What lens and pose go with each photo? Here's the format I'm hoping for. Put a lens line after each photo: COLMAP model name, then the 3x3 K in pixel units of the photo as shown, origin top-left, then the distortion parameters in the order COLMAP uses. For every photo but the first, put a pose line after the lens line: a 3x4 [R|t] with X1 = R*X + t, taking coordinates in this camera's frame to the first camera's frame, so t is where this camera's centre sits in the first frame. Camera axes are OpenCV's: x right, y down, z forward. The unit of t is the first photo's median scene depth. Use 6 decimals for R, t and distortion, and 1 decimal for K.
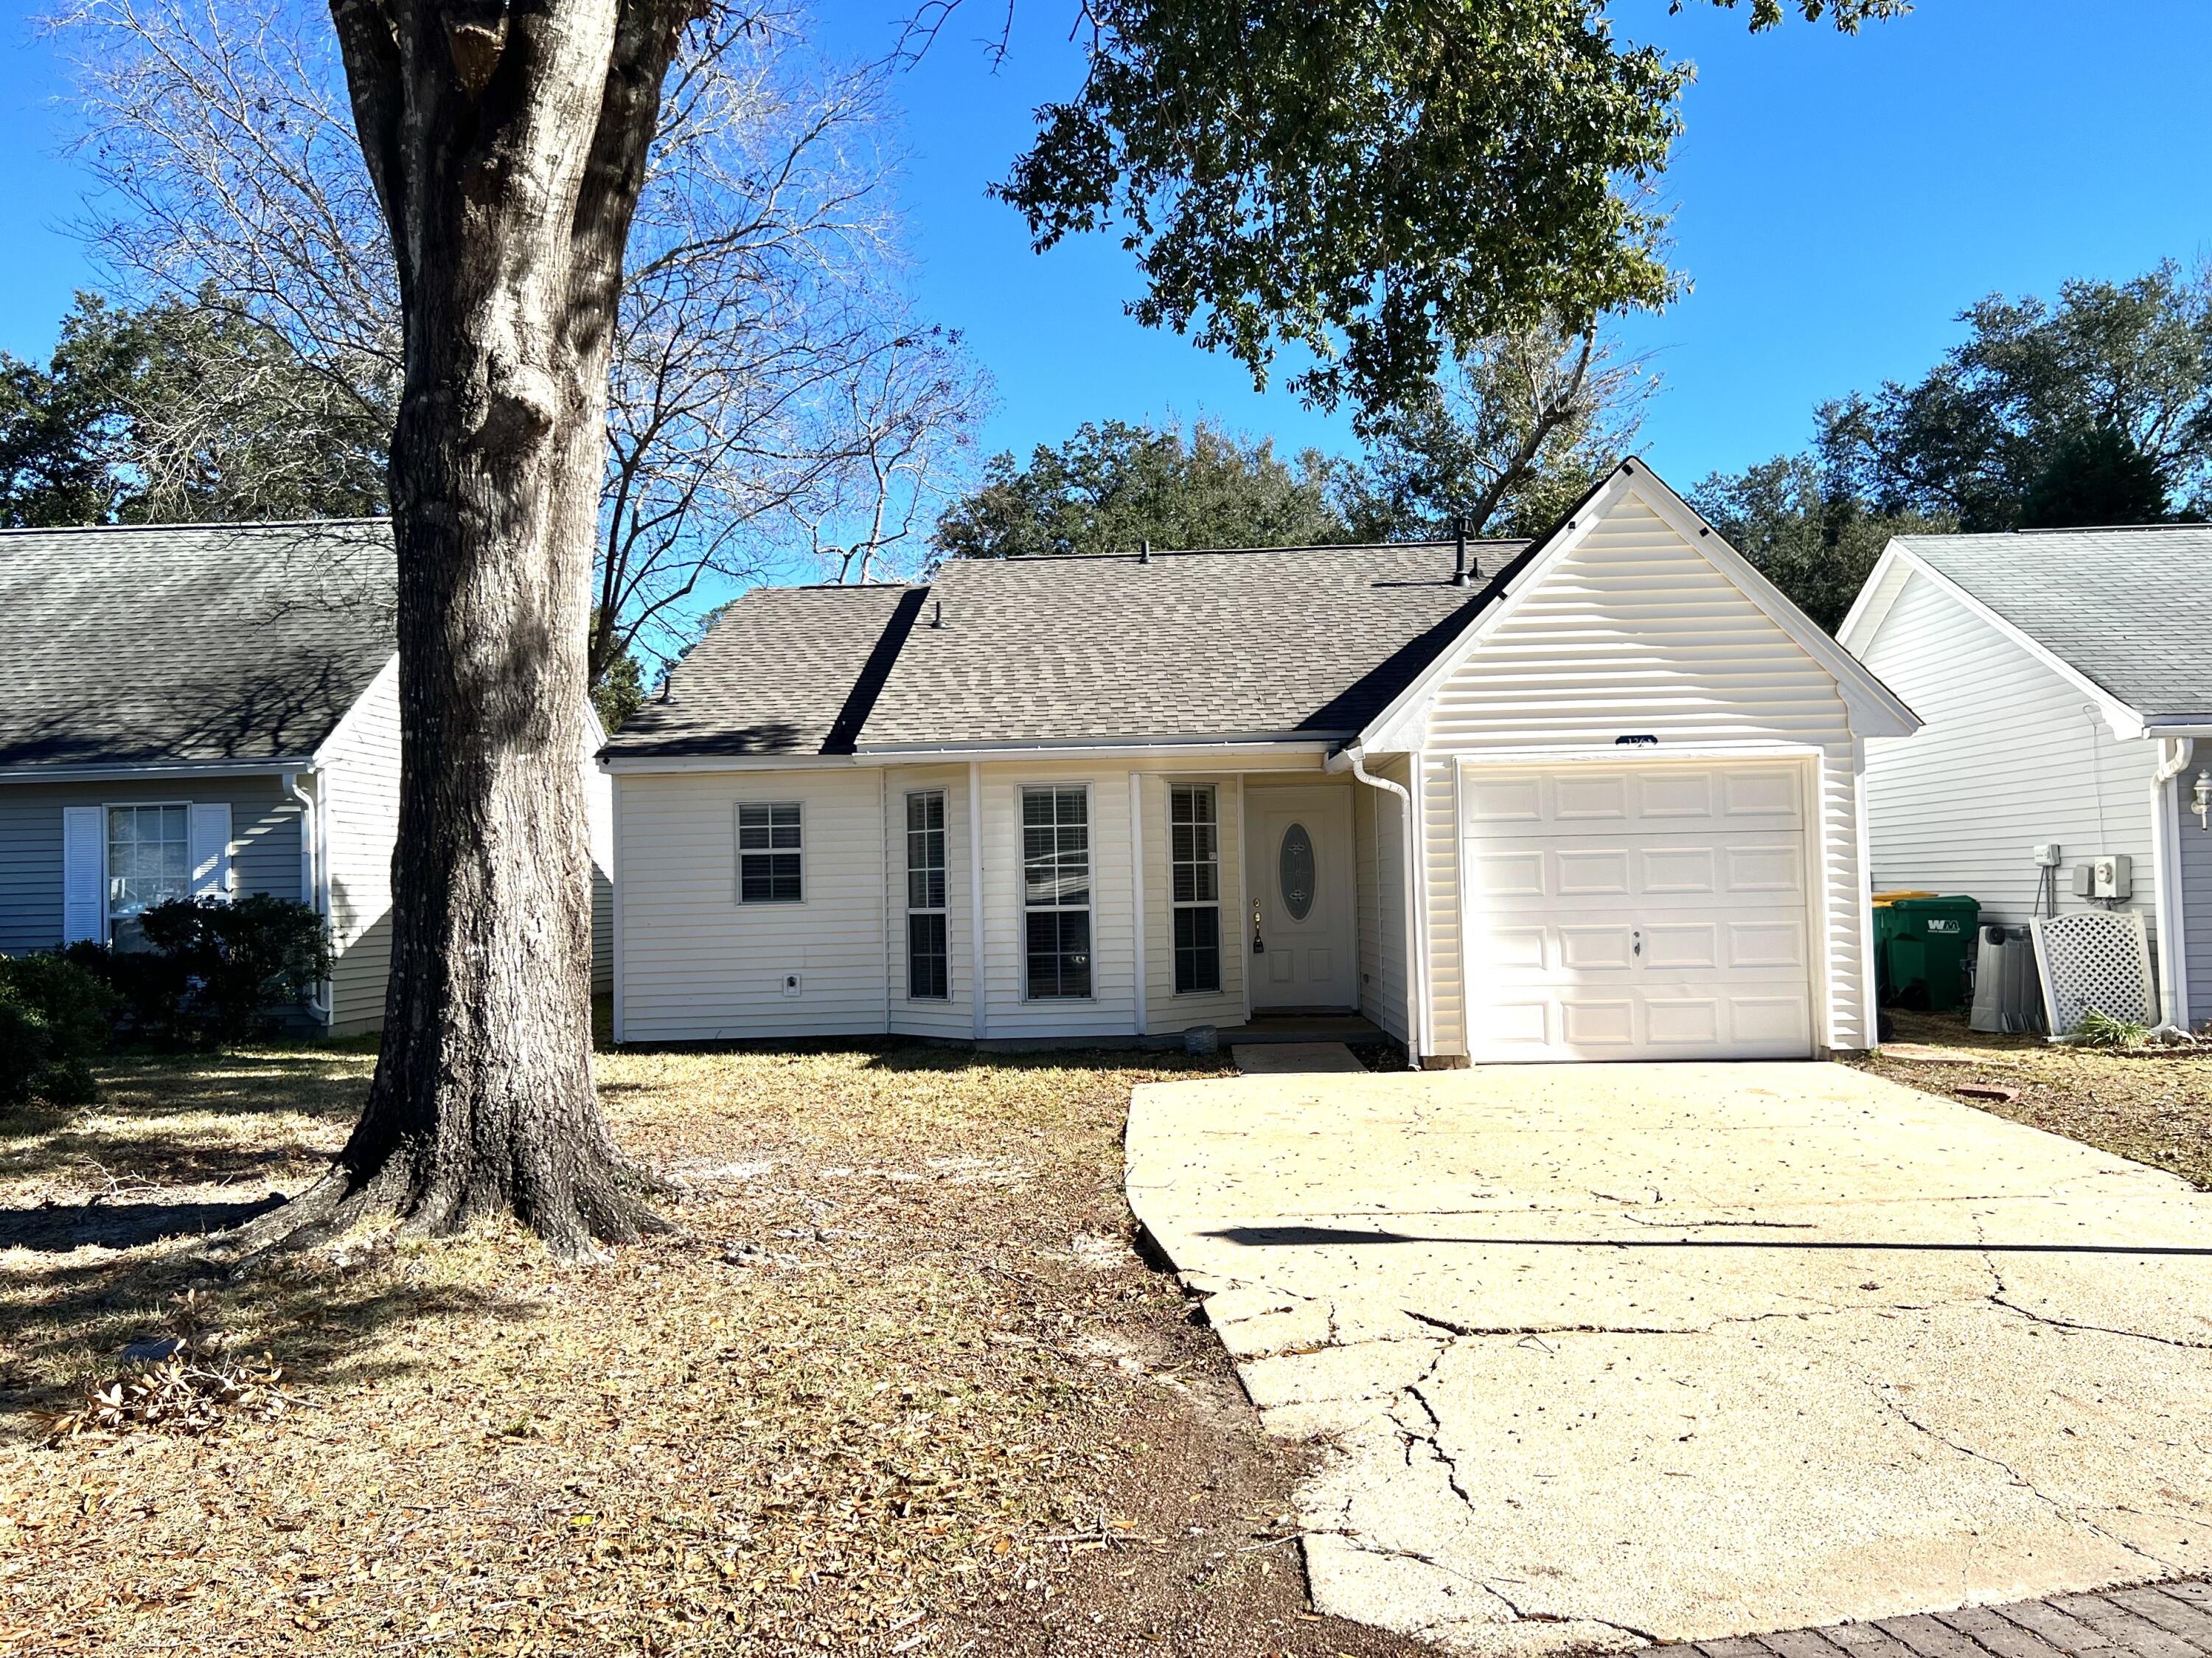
lens RADIAL K [[1782.8, 0, 1105.5], [0, 1782.8, 833.9], [0, 0, 1]] dist [0.035781, 0.005738]
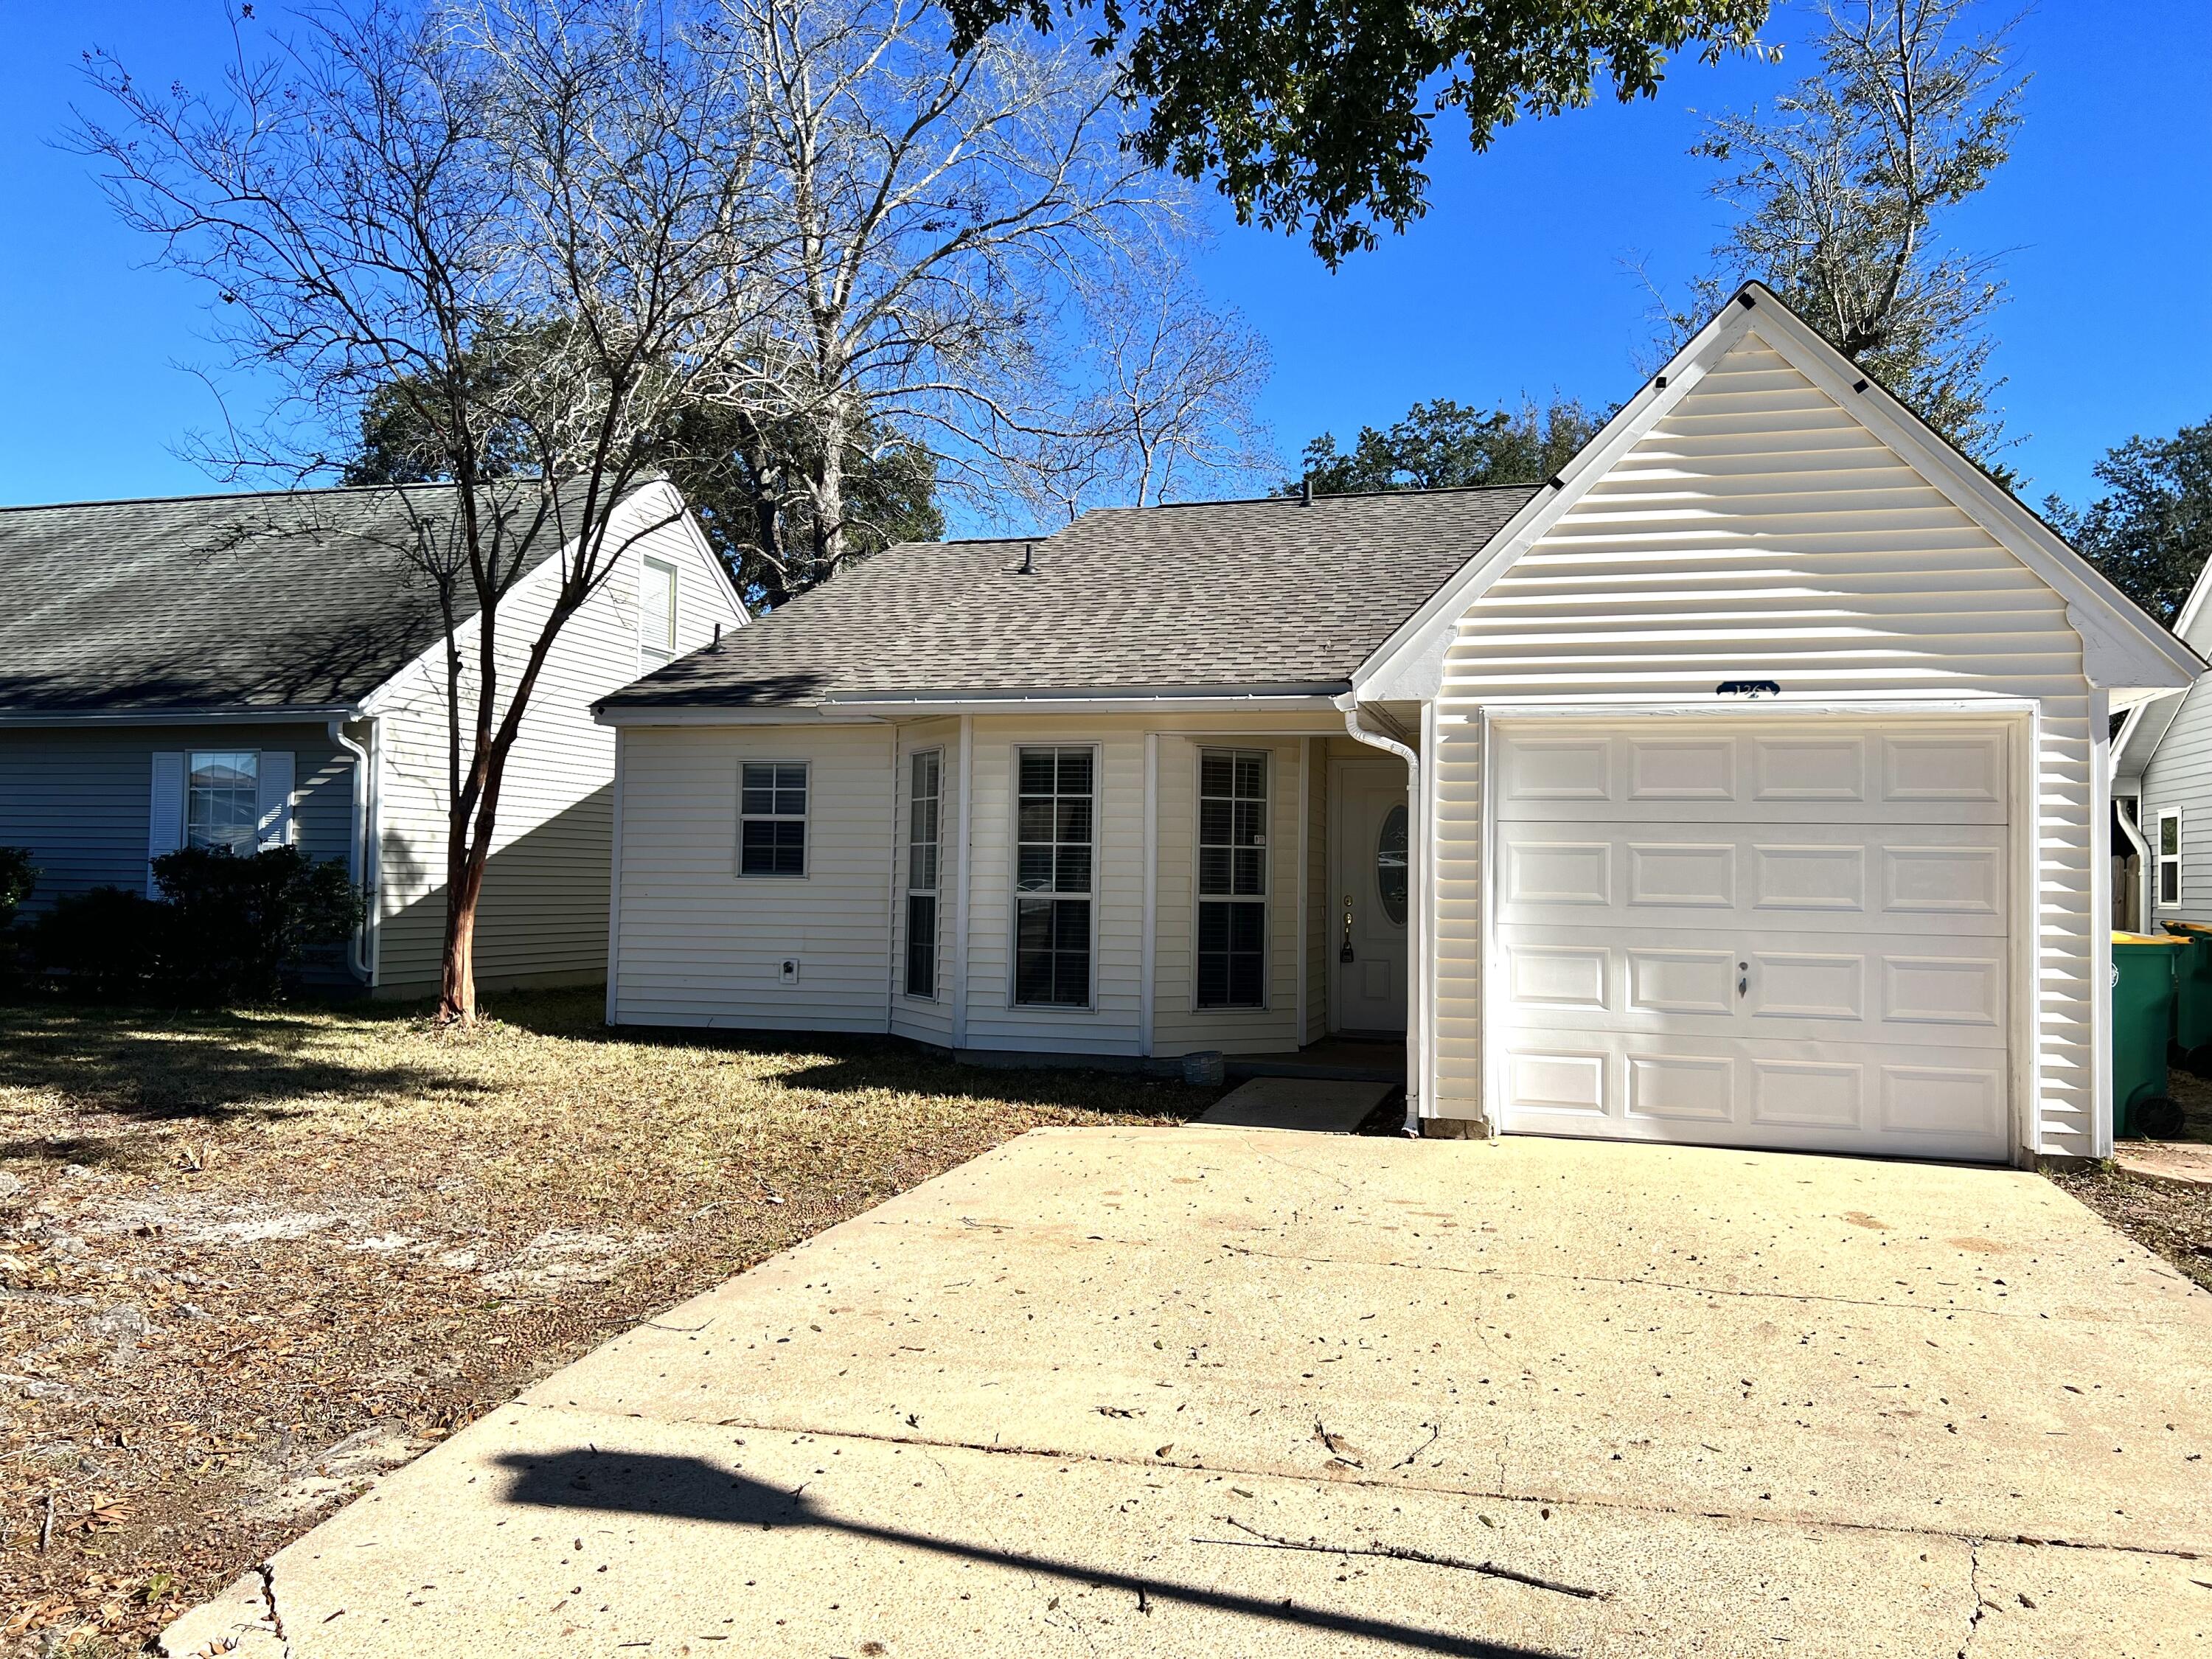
lens RADIAL K [[1671.6, 0, 1112.1], [0, 1671.6, 821.3], [0, 0, 1]] dist [0.030392, -0.022178]
pose [[0.970115, 0.032257, -0.240493, 0.183400], [-0.033335, 0.999444, -0.000413, 0.006974], [0.240346, 0.008418, 0.970651, 0.259828]]
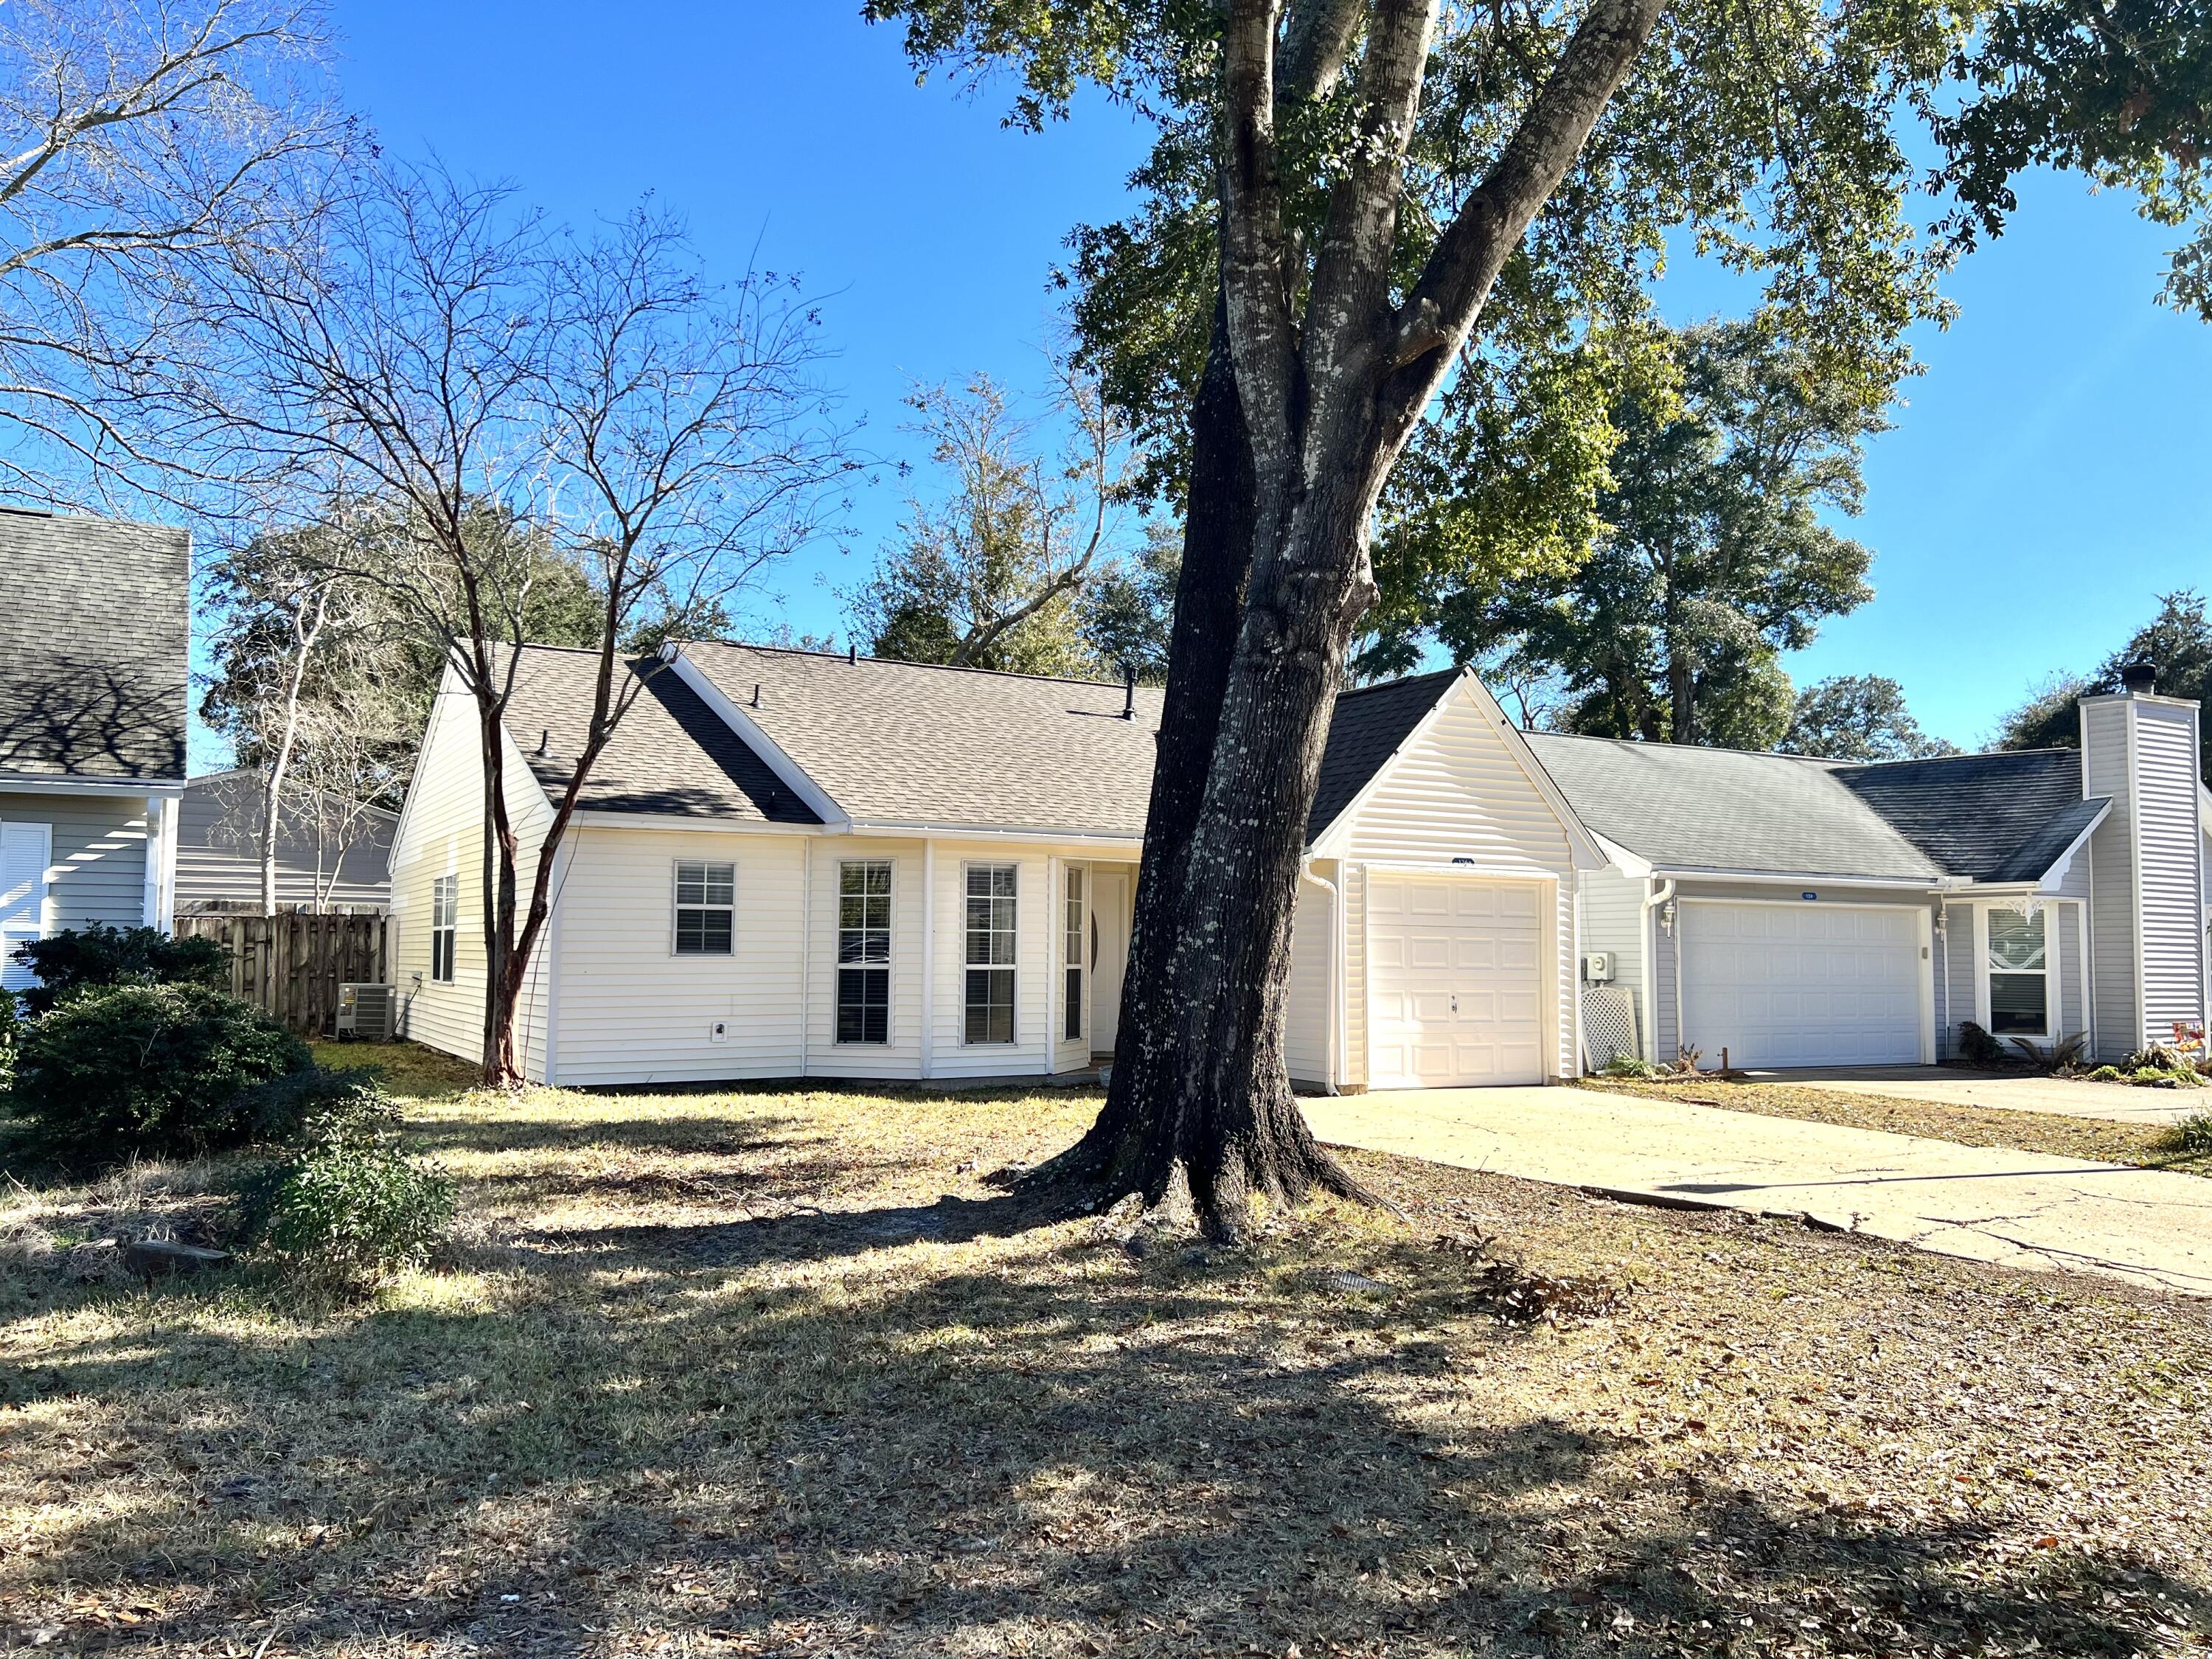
lens RADIAL K [[1671.6, 0, 1105.9], [0, 1671.6, 824.4], [0, 0, 1]] dist [0.030392, -0.022178]
pose [[0.846052, 0.073120, 0.528063, -0.557105], [-0.045995, 0.996867, -0.064342, 0.014983], [-0.531113, 0.030149, 0.846764, 0.015270]]
